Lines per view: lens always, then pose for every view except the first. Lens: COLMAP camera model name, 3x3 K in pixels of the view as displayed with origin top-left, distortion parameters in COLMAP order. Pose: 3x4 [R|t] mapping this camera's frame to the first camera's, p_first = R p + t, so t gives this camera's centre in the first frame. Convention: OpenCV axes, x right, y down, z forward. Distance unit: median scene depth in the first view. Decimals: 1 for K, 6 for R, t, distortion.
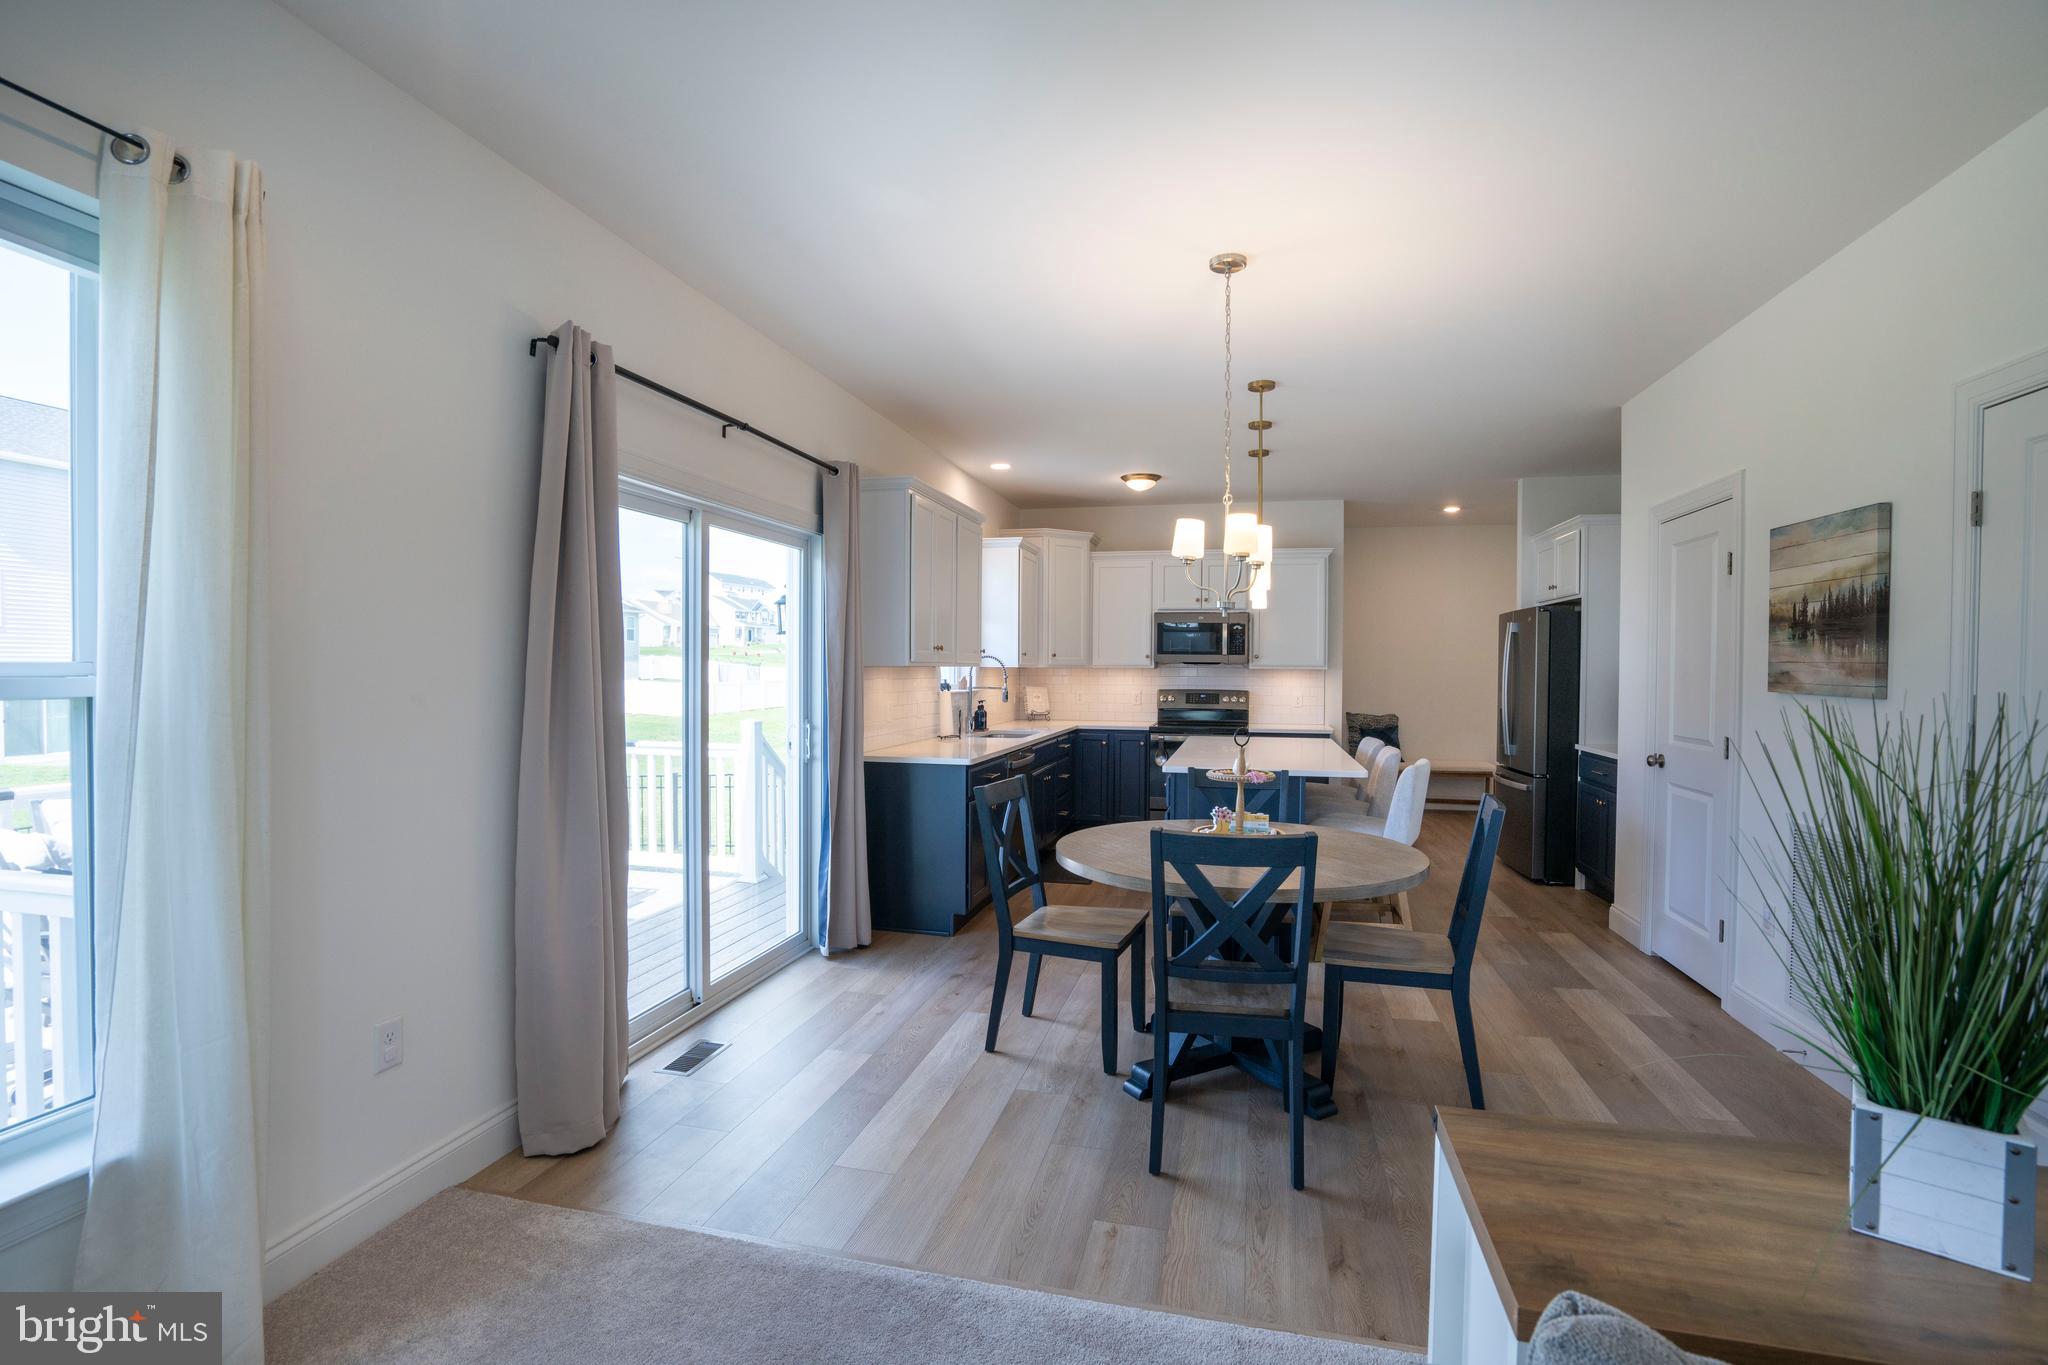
lens RADIAL K [[945.3, 0, 1021.5], [0, 945.3, 688.9], [0, 0, 1]] dist [-0.067287, 0.027252]
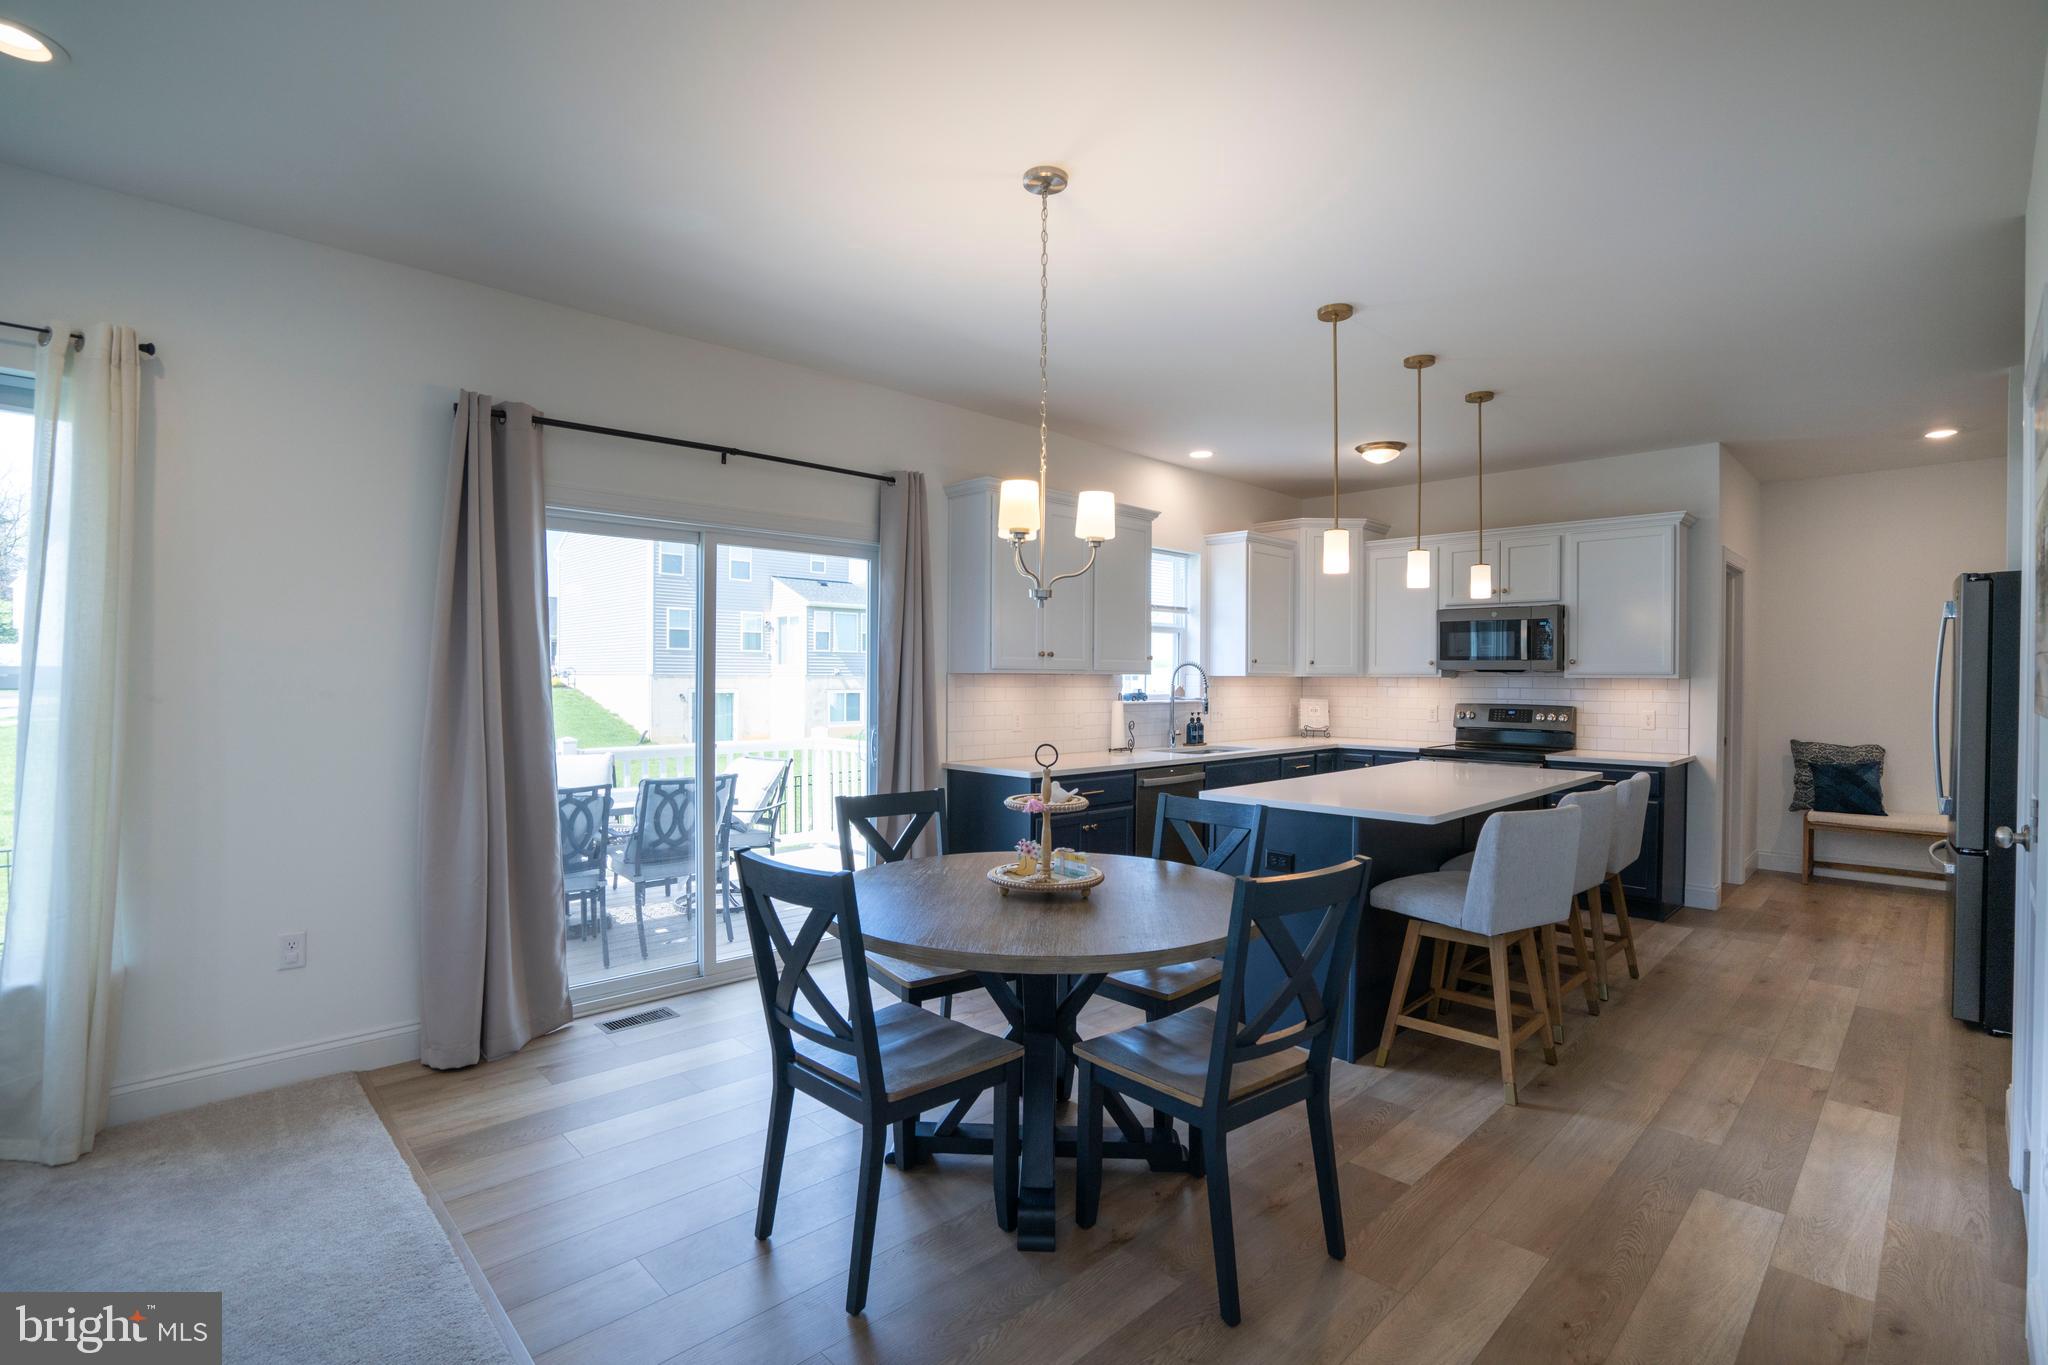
lens RADIAL K [[945.3, 0, 1021.5], [0, 945.3, 688.9], [0, 0, 1]] dist [-0.067287, 0.027252]
pose [[0.846239, 0.005393, -0.532777, 0.454360], [-0.012725, 0.999868, -0.010091, 0.001690], [0.532652, 0.015319, 0.846196, 0.209900]]
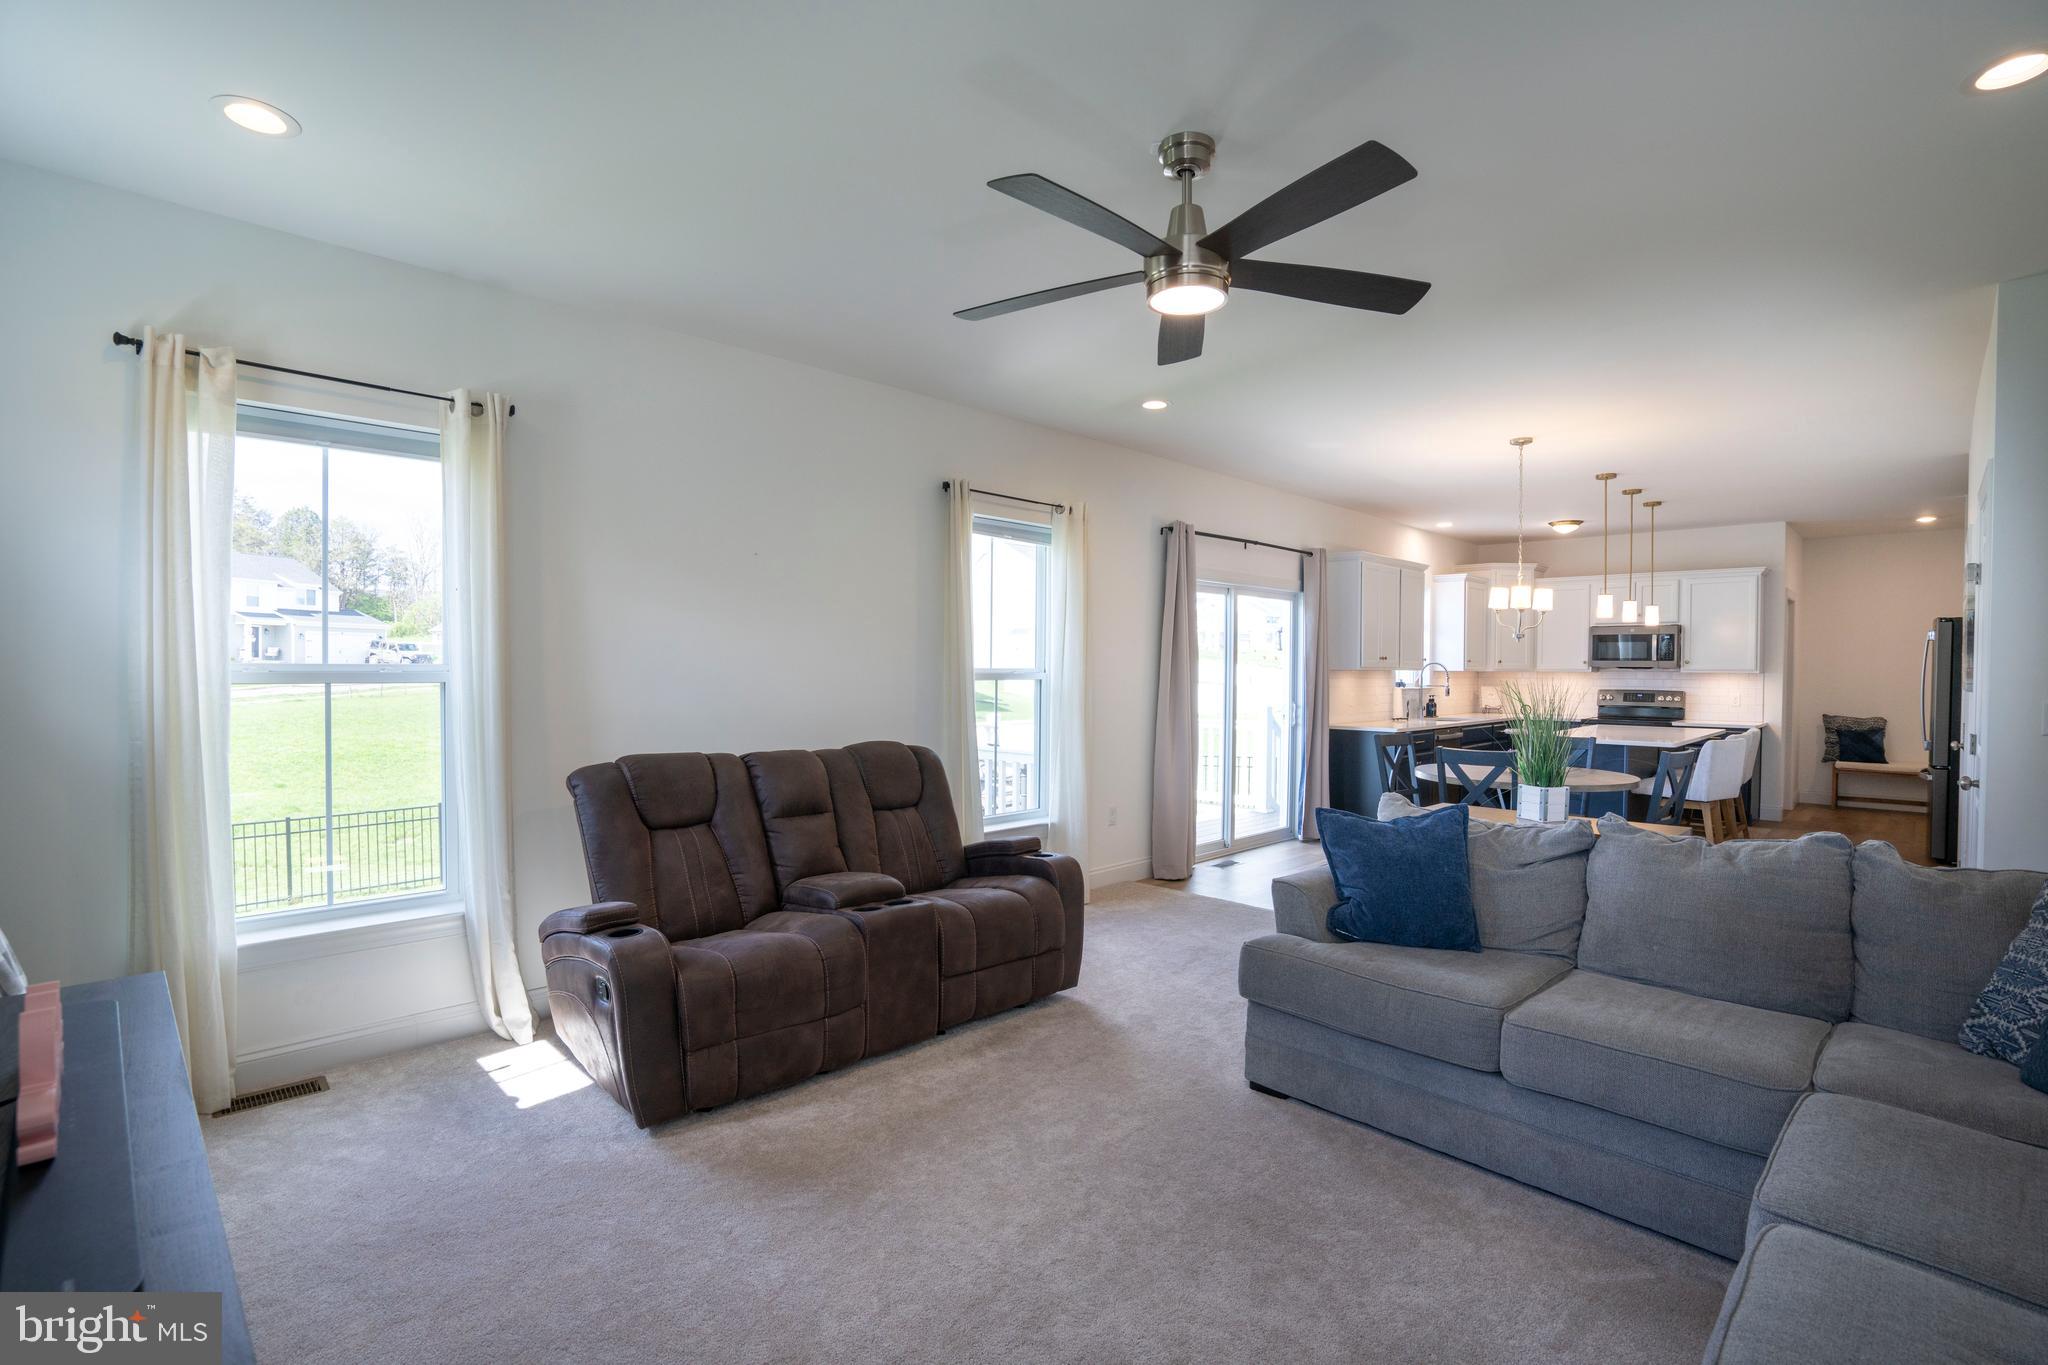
lens RADIAL K [[945.3, 0, 1021.5], [0, 945.3, 688.9], [0, 0, 1]] dist [-0.067287, 0.027252]
pose [[0.852936, 0.010490, -0.521910, 0.234609], [-0.012512, 0.999922, -0.000349, 0.016690], [0.521866, 0.006828, 0.853000, -0.690425]]
